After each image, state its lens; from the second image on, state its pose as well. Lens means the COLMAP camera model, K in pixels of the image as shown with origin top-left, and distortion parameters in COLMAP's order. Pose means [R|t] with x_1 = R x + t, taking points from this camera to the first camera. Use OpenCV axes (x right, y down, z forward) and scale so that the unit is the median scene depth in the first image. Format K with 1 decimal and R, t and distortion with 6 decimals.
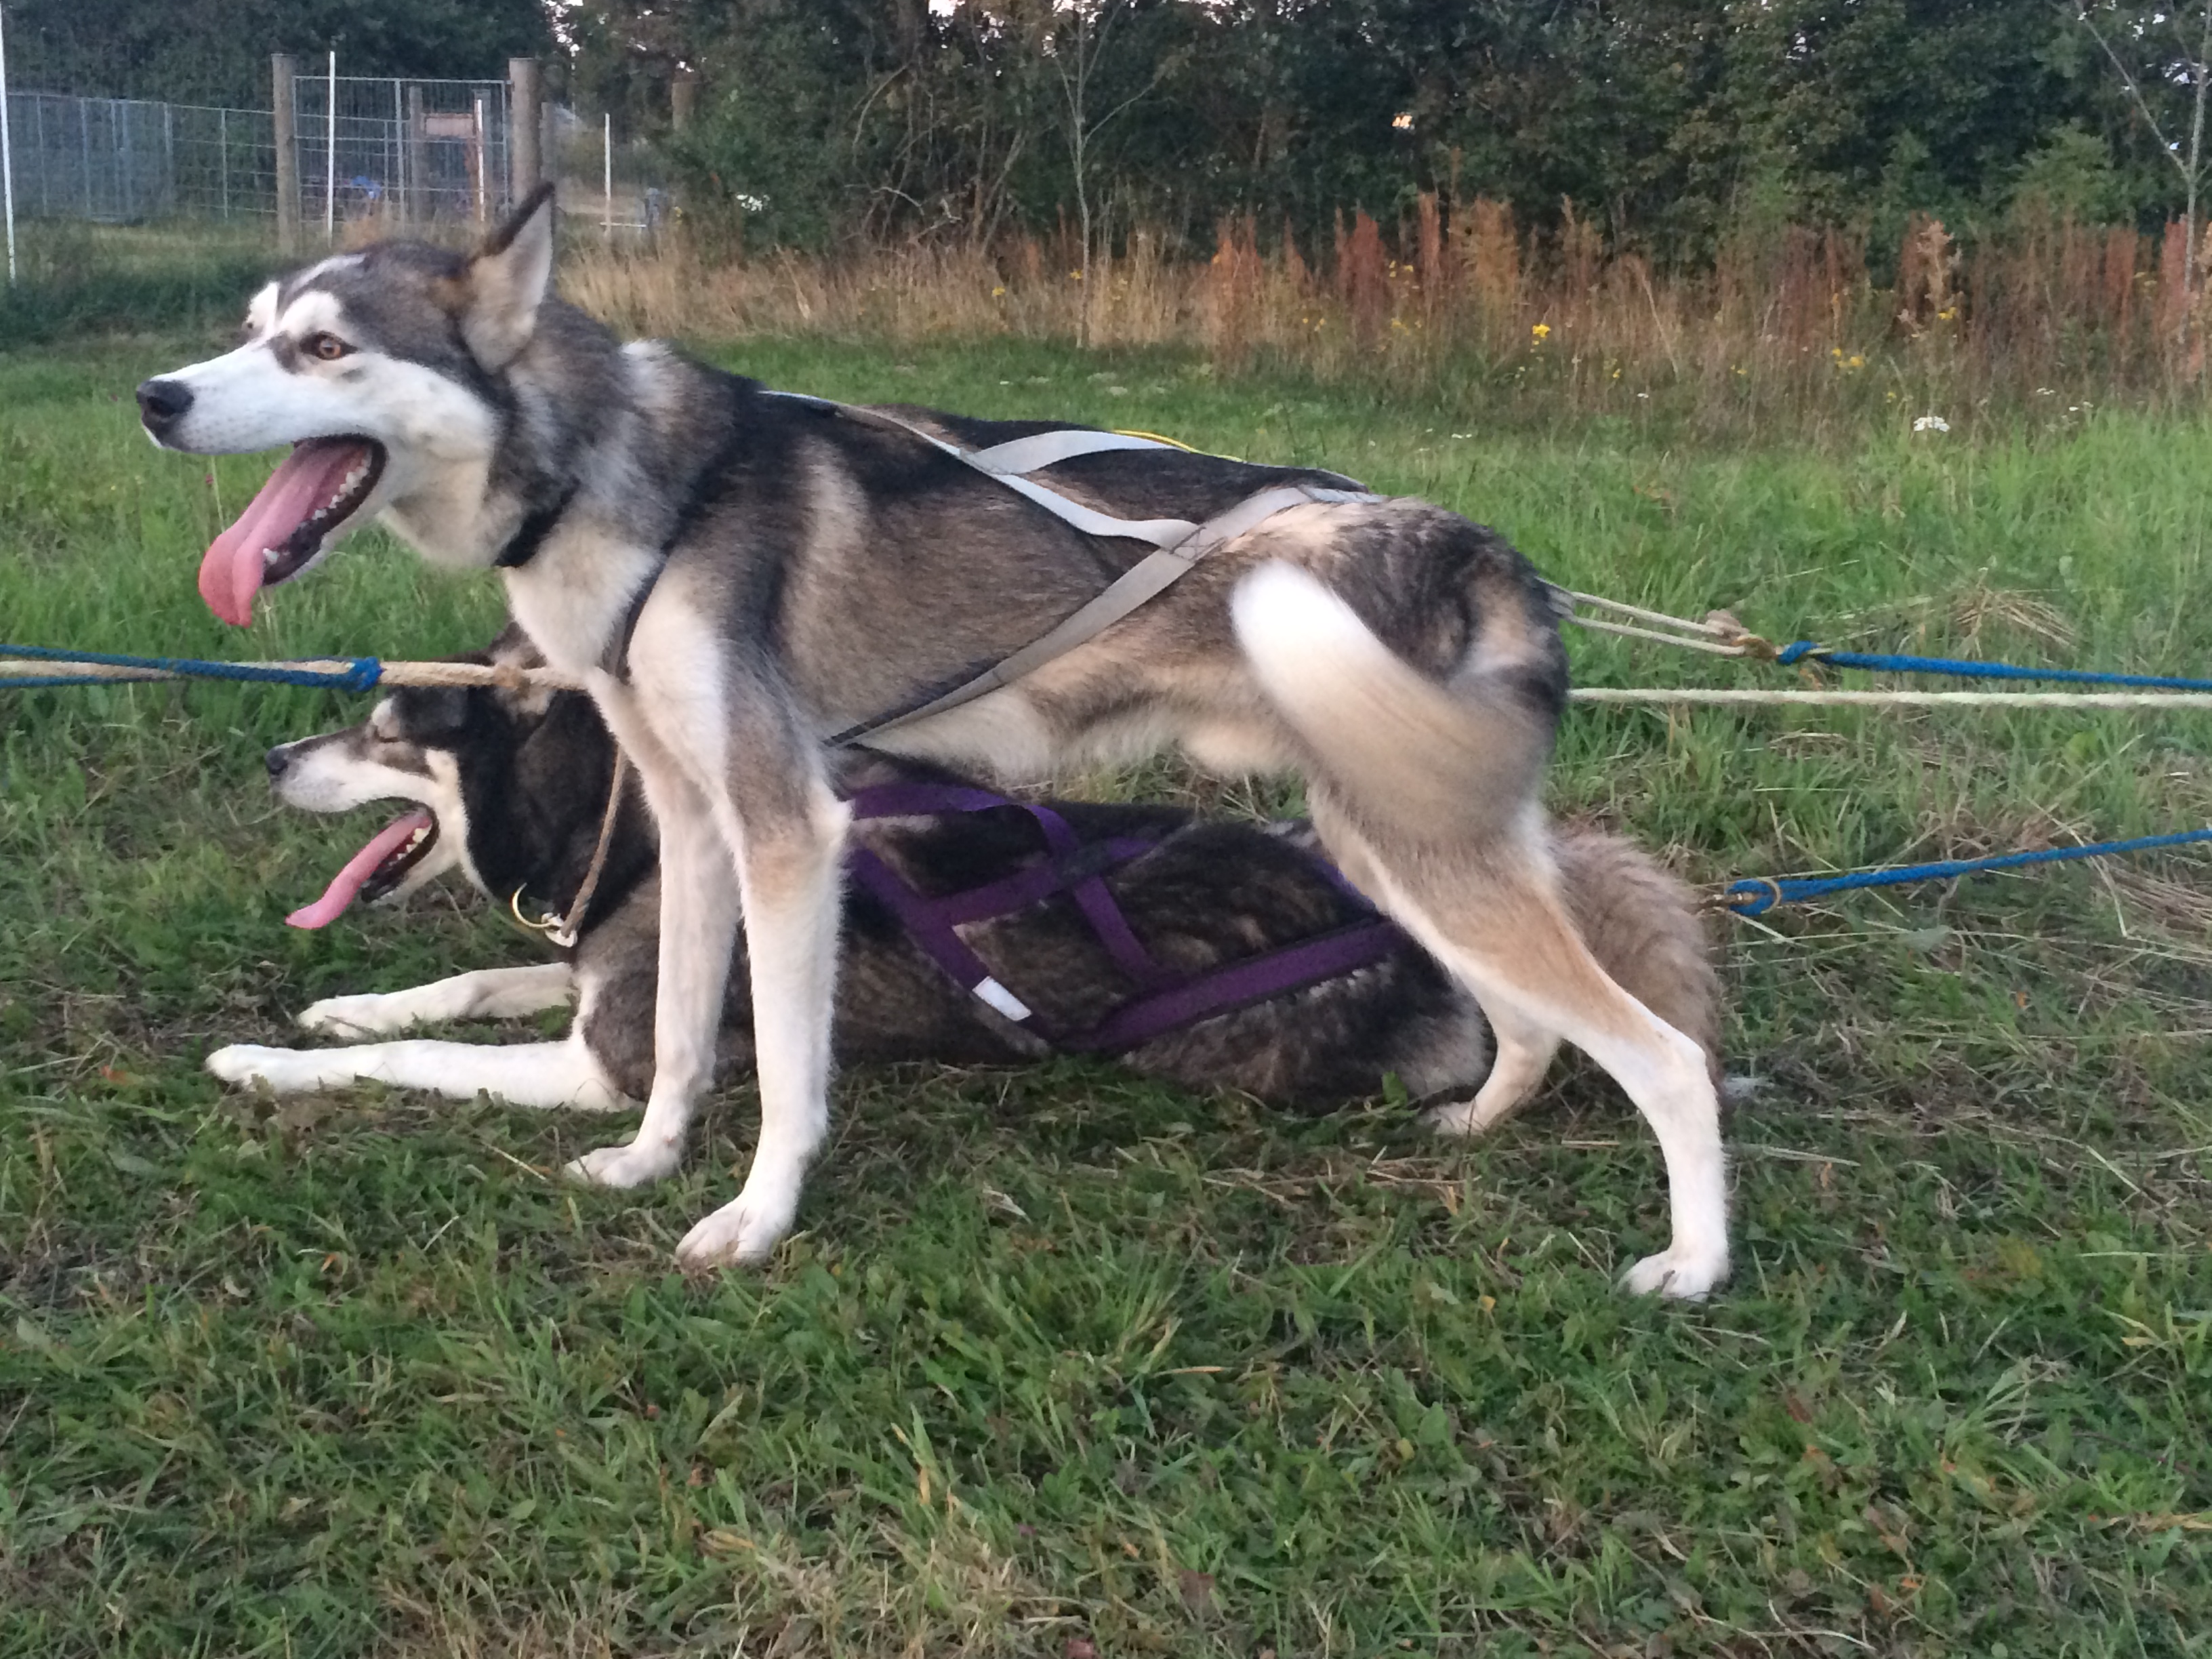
lens RADIAL K [[2891.3, 0, 1106.0], [0, 2891.3, 829.5], [0, 0, 1]] dist [0.006584, 0.017845]
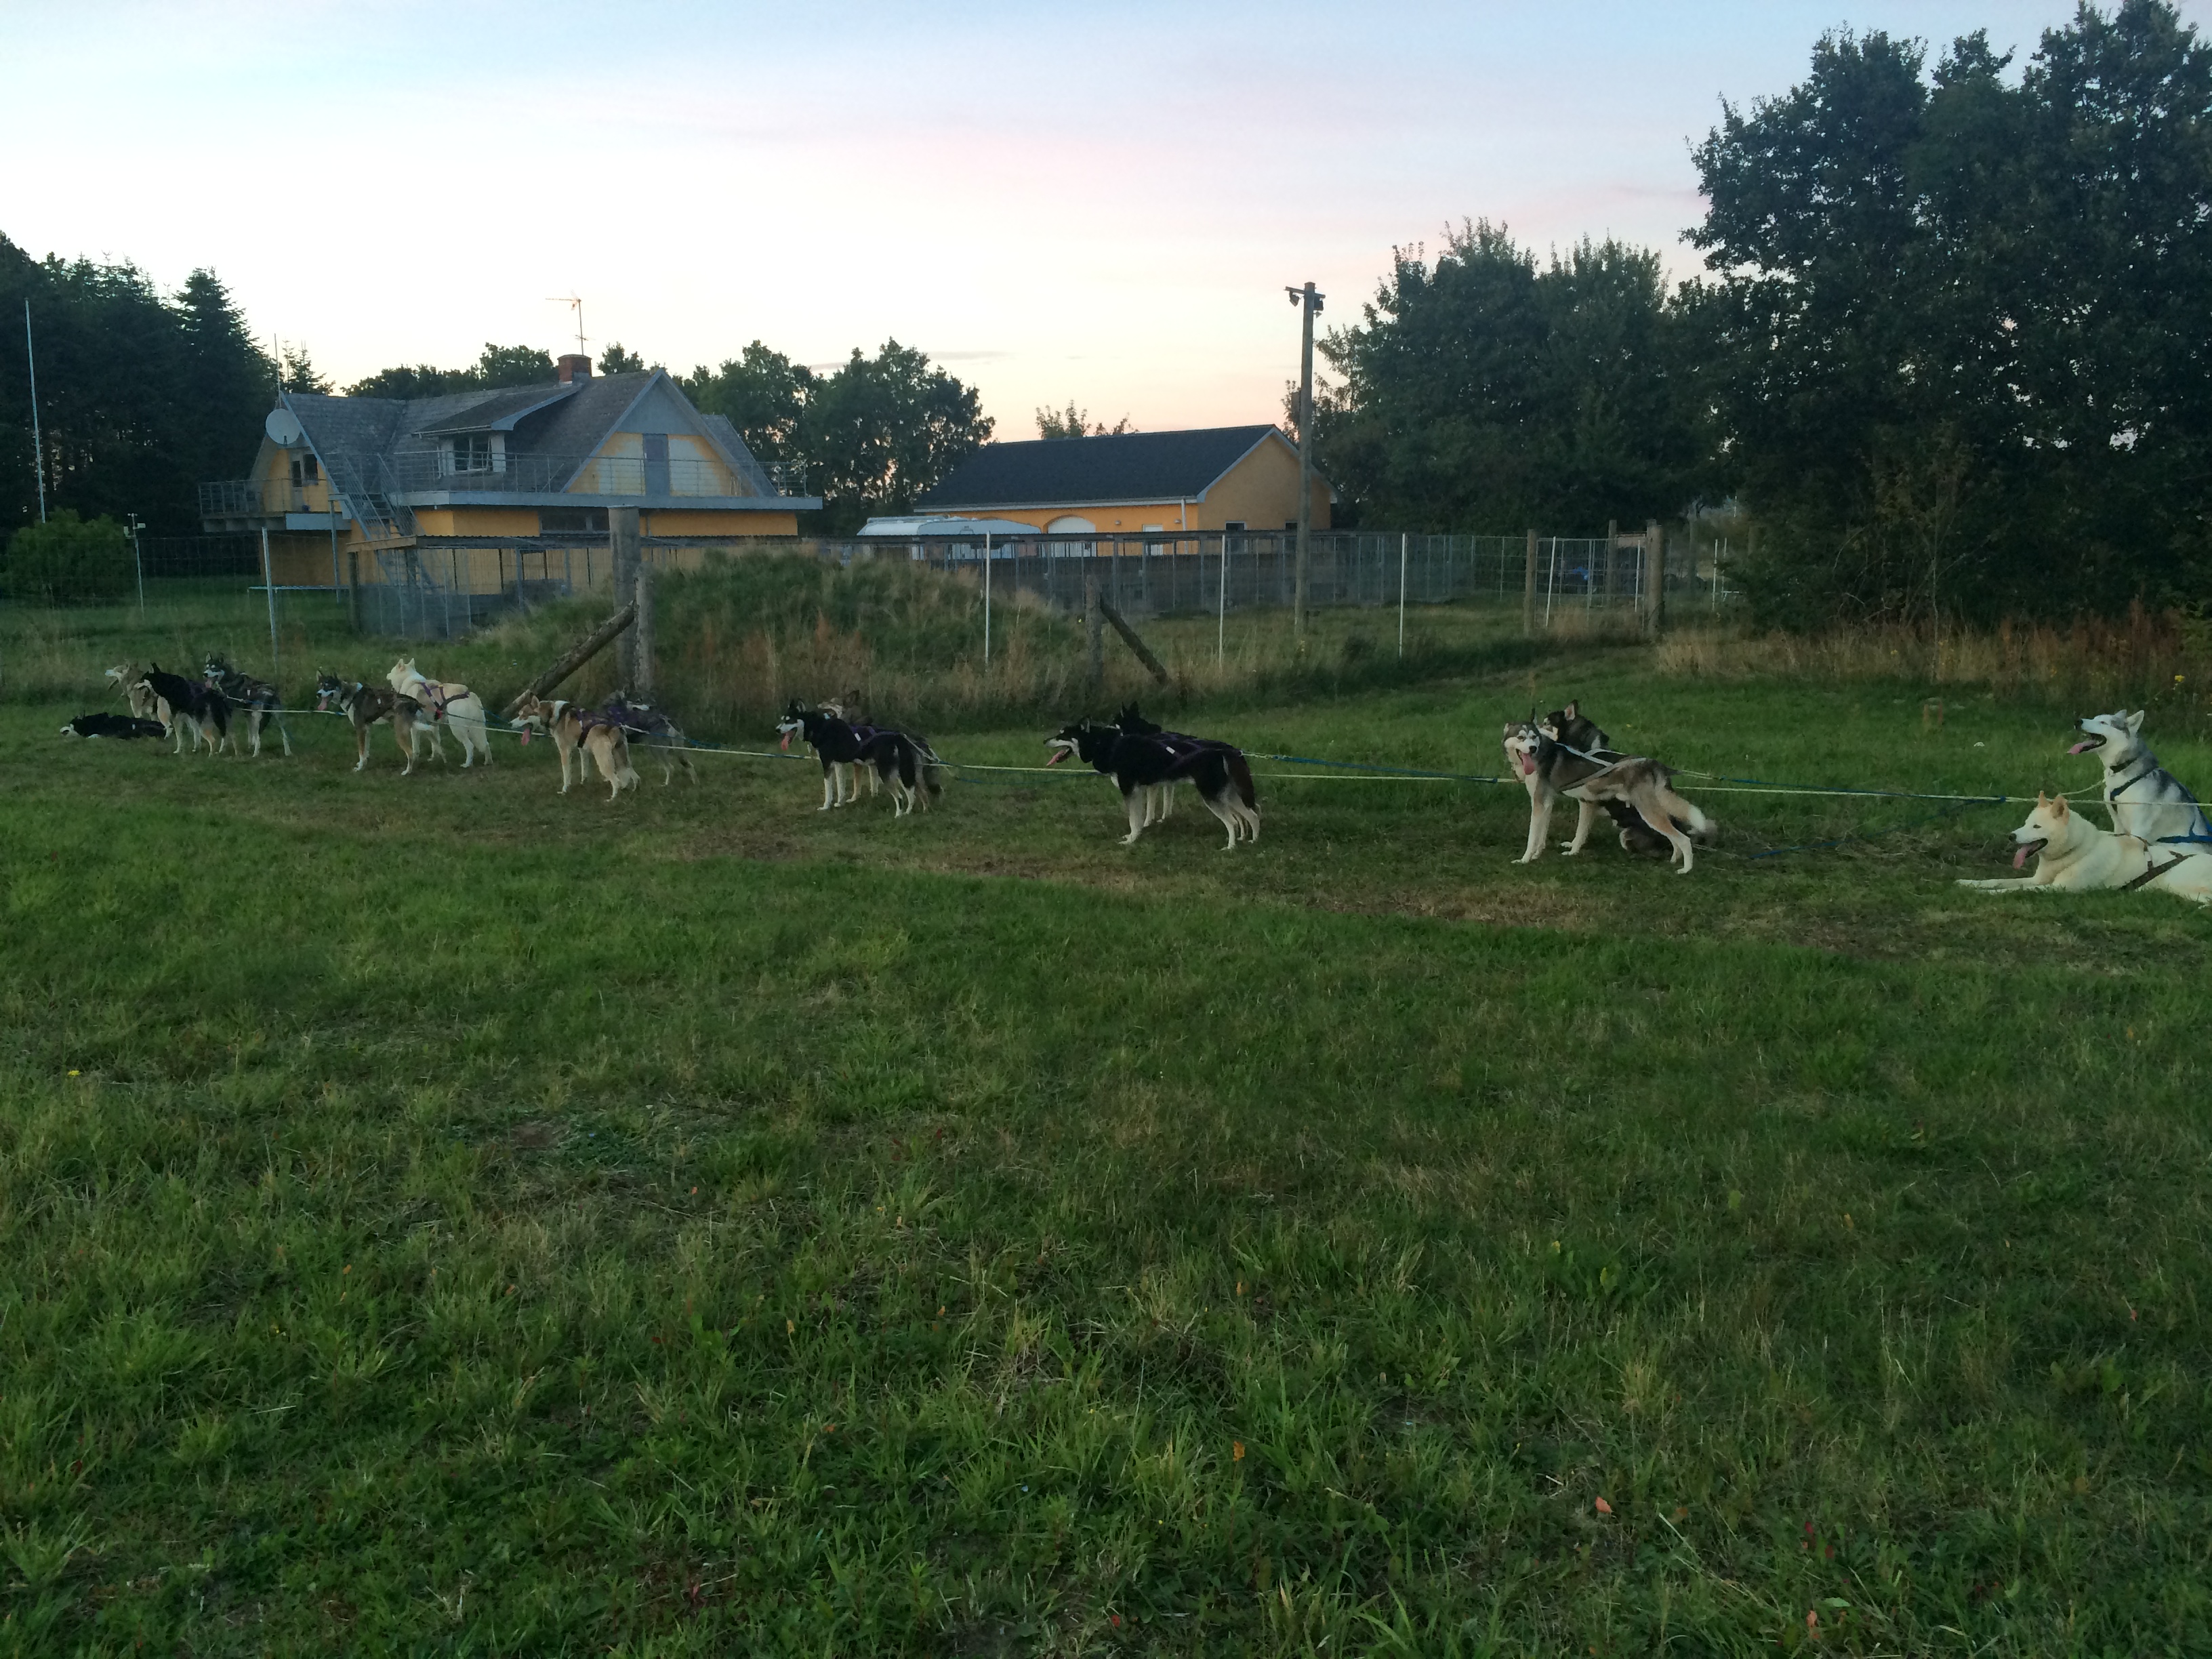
lens RADIAL K [[1922.2, 0, 1106.0], [0, 1922.2, 829.5], [0, 0, 1]] dist [0.081979, -0.117653]
pose [[0.881544, 0.037052, -0.470645, 0.112958], [-0.072178, 0.995773, -0.056801, 0.039871], [0.466551, 0.084043, 0.880492, -0.358514]]
